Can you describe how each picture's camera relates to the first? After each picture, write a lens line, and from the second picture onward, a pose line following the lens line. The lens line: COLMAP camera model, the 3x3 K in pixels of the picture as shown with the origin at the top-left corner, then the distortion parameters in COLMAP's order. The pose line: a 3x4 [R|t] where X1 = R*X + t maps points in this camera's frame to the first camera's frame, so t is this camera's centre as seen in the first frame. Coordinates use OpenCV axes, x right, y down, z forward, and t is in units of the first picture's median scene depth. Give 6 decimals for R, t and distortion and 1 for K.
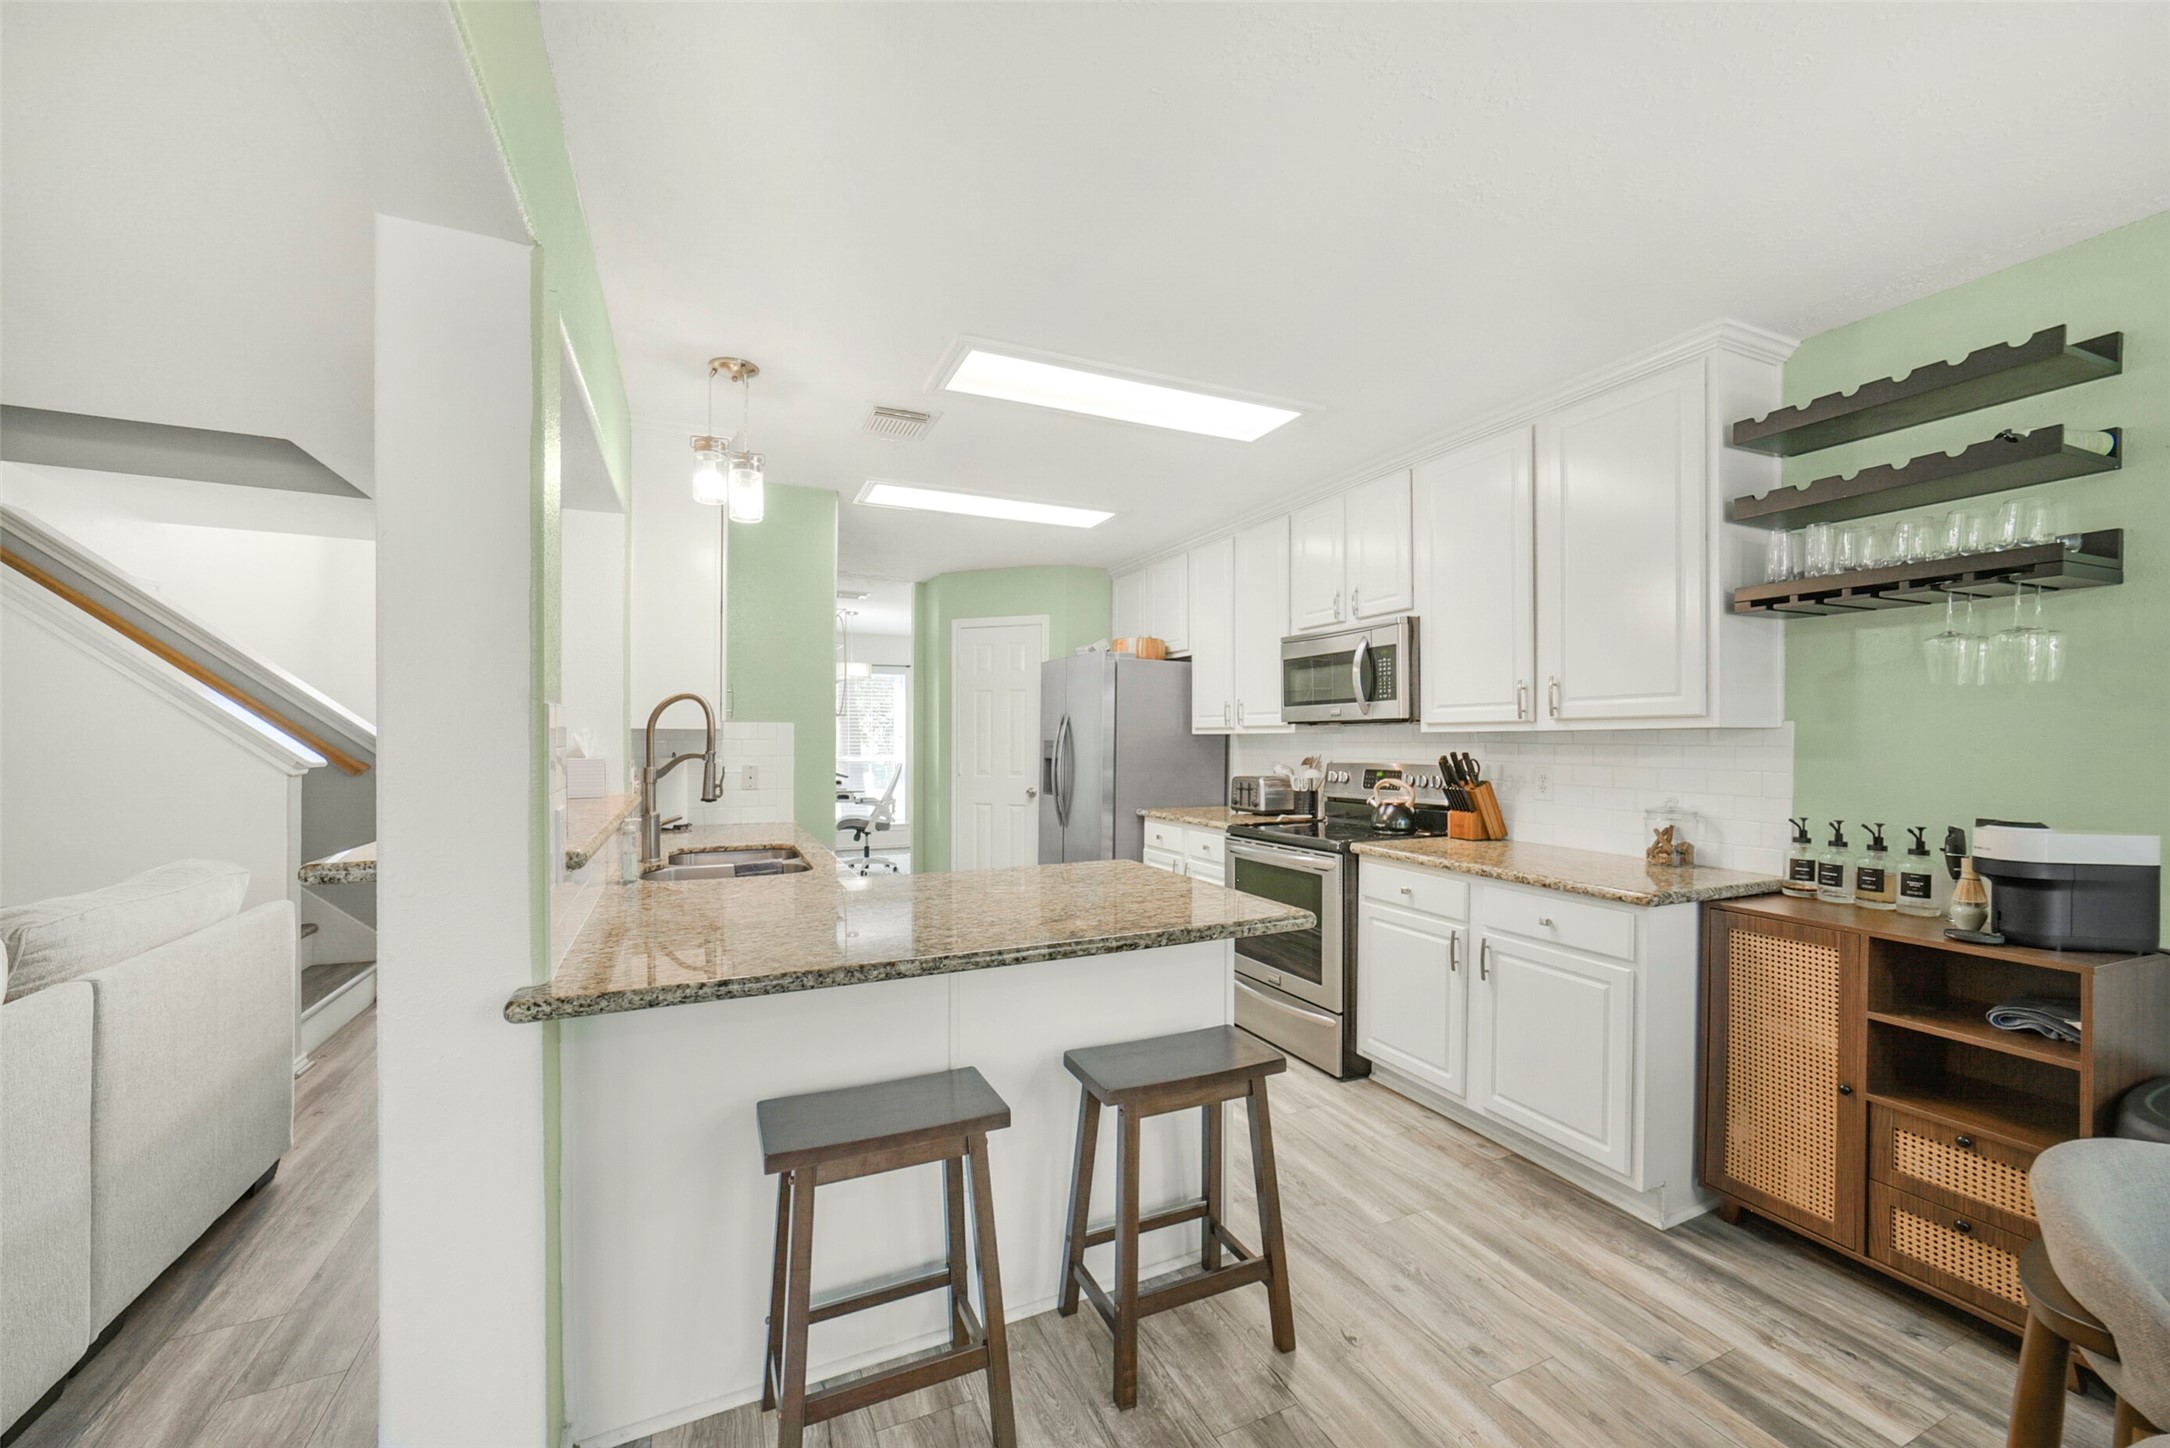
lens RADIAL K [[852.9, 0, 1092.9], [0, 852.9, 738.1], [0, 0, 1]] dist [-0.028689, 0.008505]
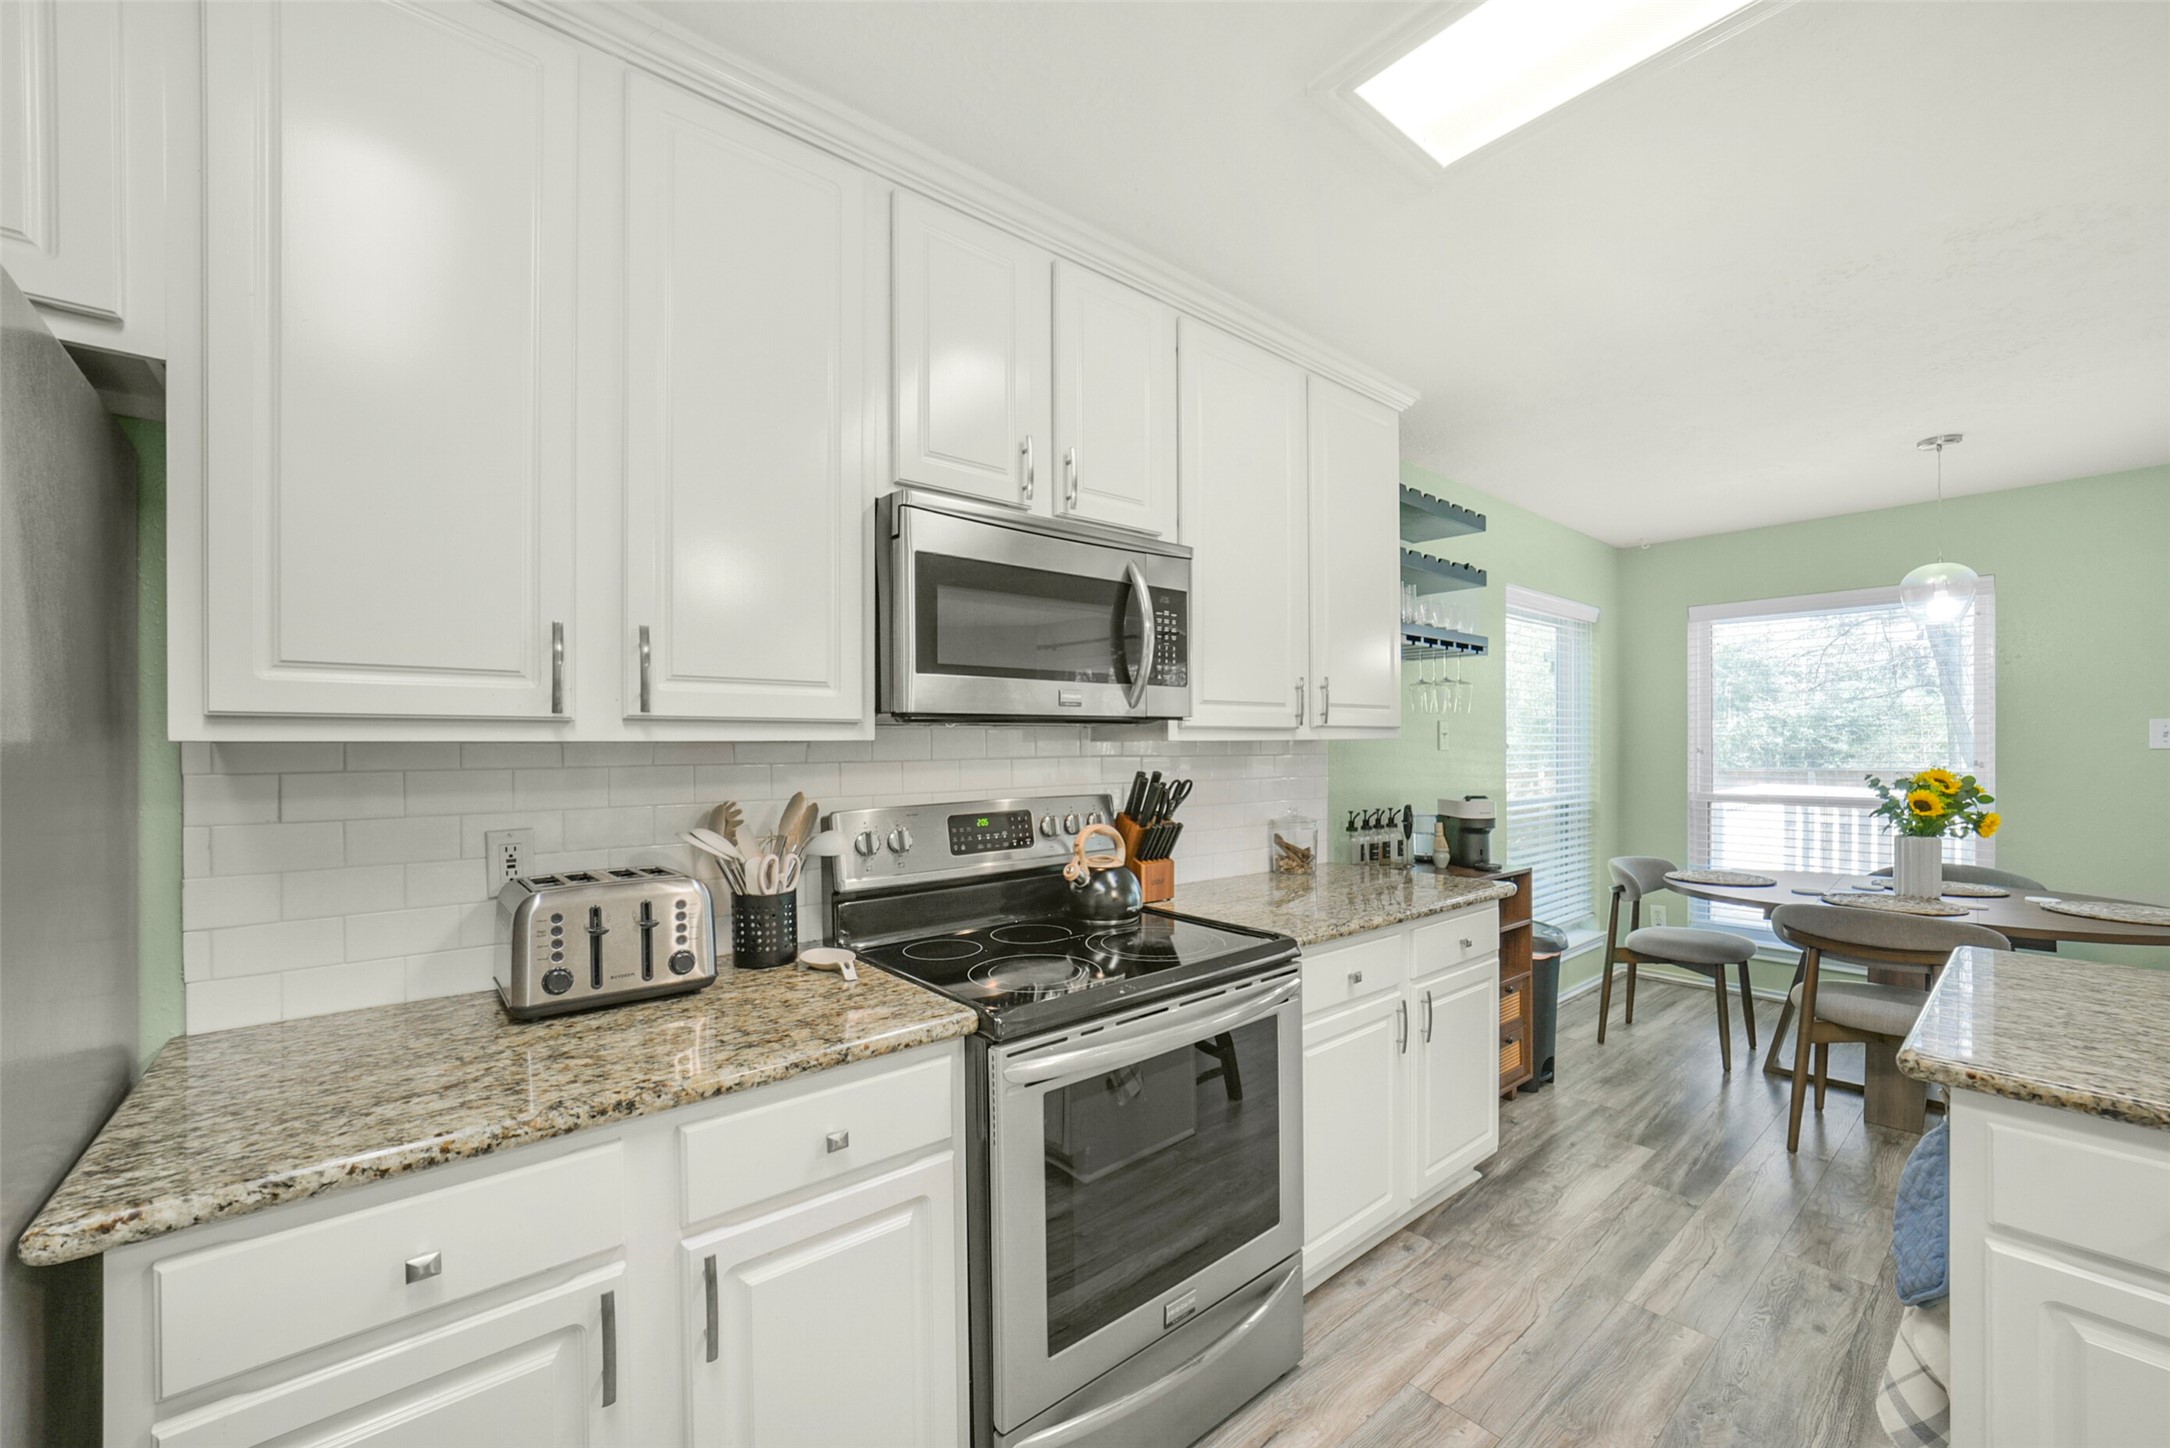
lens RADIAL K [[860.1, 0, 1082.1], [0, 860.1, 747.6], [0, 0, 1]] dist [-0.028866, 0.008669]
pose [[-0.255626, -0.002344, 0.966773, -0.196527], [0.004284, 0.999984, 0.003557, -0.004360], [-0.966766, 0.005051, -0.255612, 1.182592]]
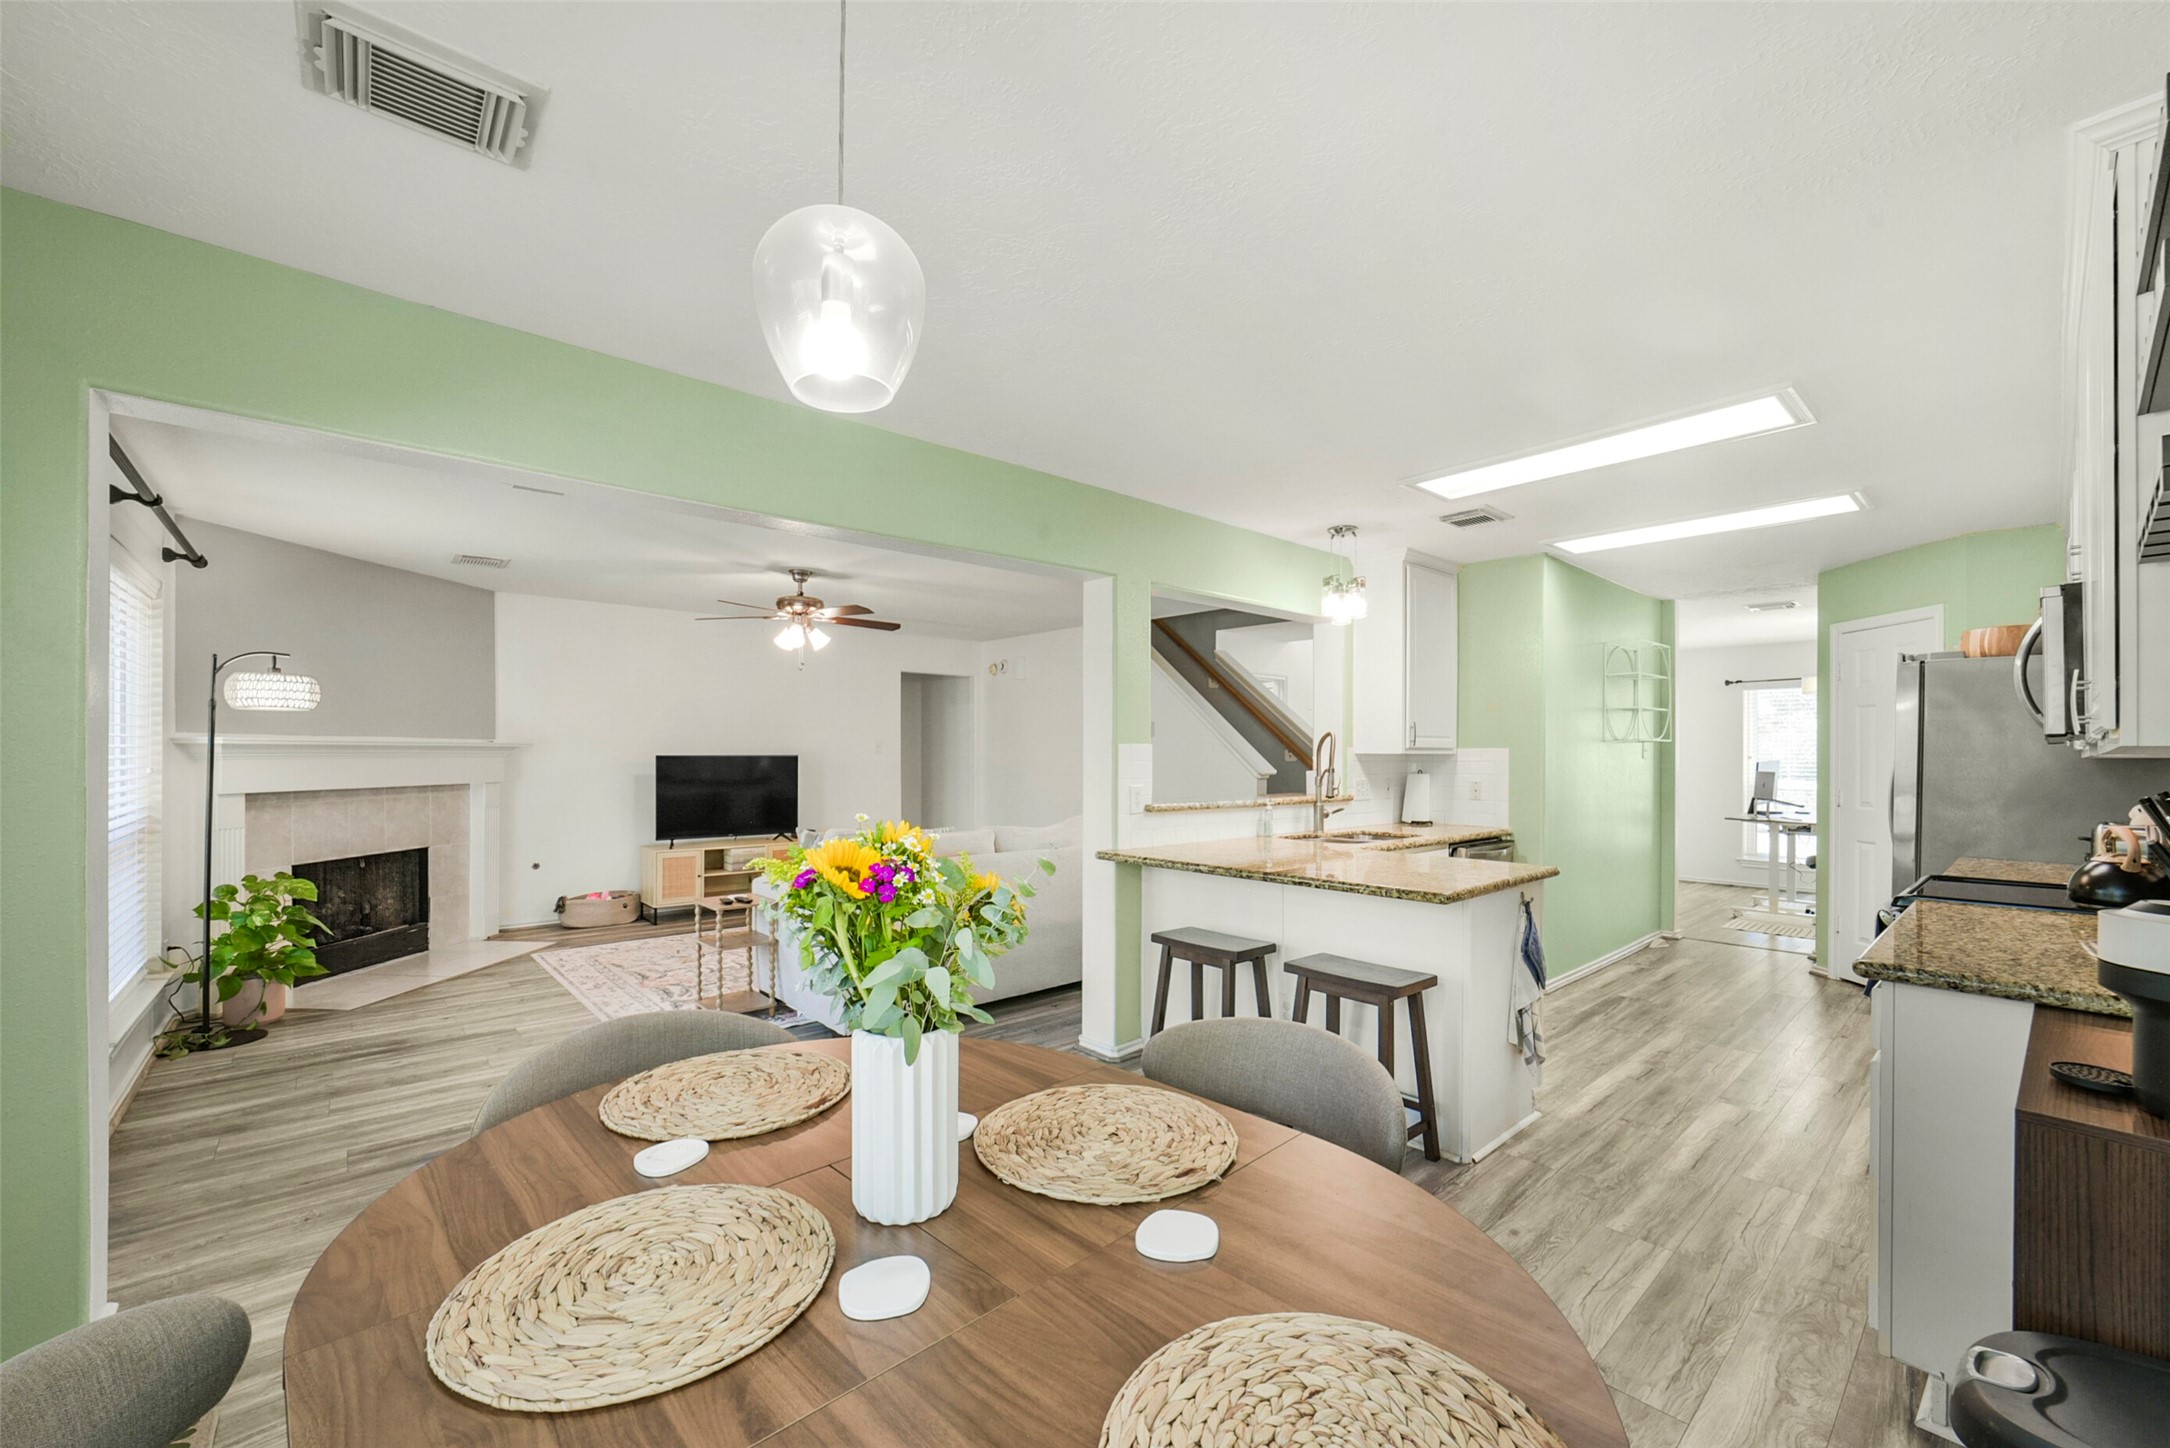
lens RADIAL K [[879.1, 0, 1100.1], [0, 879.1, 750.0], [0, 0, 1]] dist [-0.031033, 0.007964]
pose [[0.297671, -0.007181, -0.954642, 0.775269], [-0.006058, 0.999937, -0.009411, 0.000994], [0.954649, 0.008584, 0.297609, 0.053083]]
